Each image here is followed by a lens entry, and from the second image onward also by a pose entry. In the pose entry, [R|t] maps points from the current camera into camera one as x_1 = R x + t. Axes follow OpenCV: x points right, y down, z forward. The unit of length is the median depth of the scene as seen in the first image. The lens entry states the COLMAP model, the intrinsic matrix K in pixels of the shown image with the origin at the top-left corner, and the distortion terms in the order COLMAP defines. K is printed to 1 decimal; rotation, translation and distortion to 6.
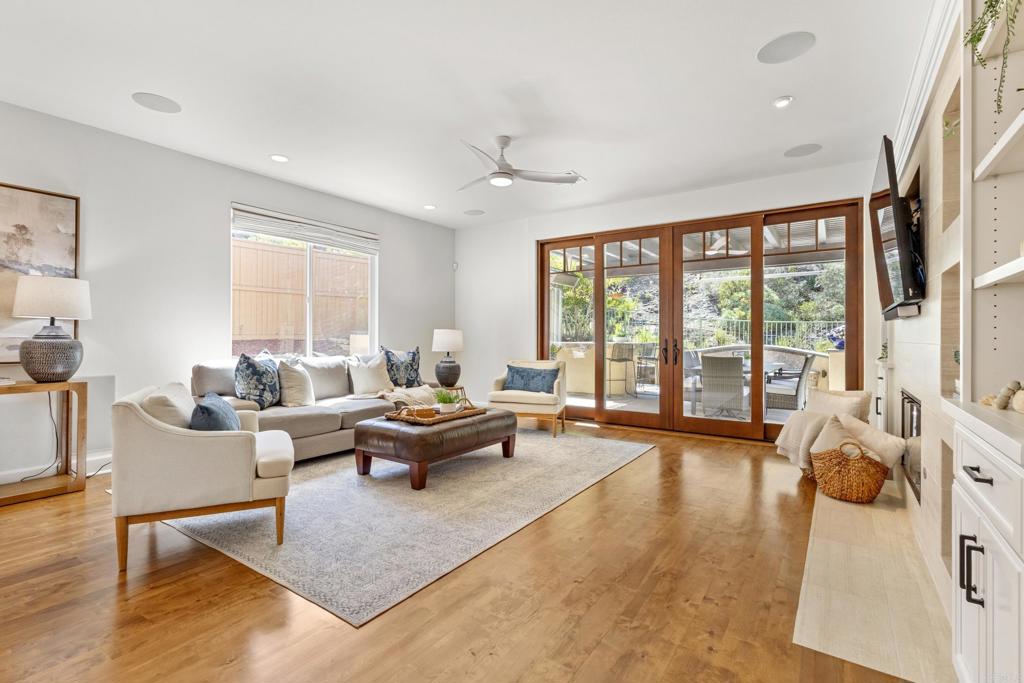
lens RADIAL K [[470.3, 0, 509.1], [0, 470.3, 337.1], [0, 0, 1]] dist [0.003151, -0.000133]
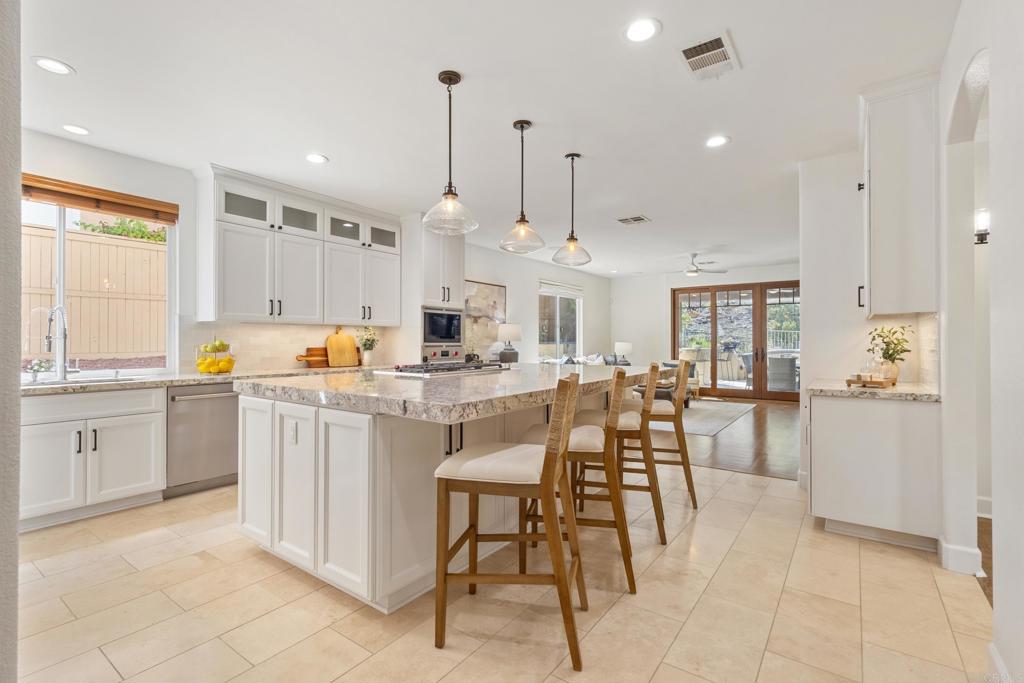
lens RADIAL K [[470.3, 0, 513.8], [0, 470.3, 343.1], [0, 0, 1]] dist [0.003151, -0.000133]
pose [[0.999908, -0.004907, -0.012645, -0.562977], [0.004968, 0.999976, 0.004793, -0.026249], [0.012622, -0.004856, 0.999909, -0.792624]]
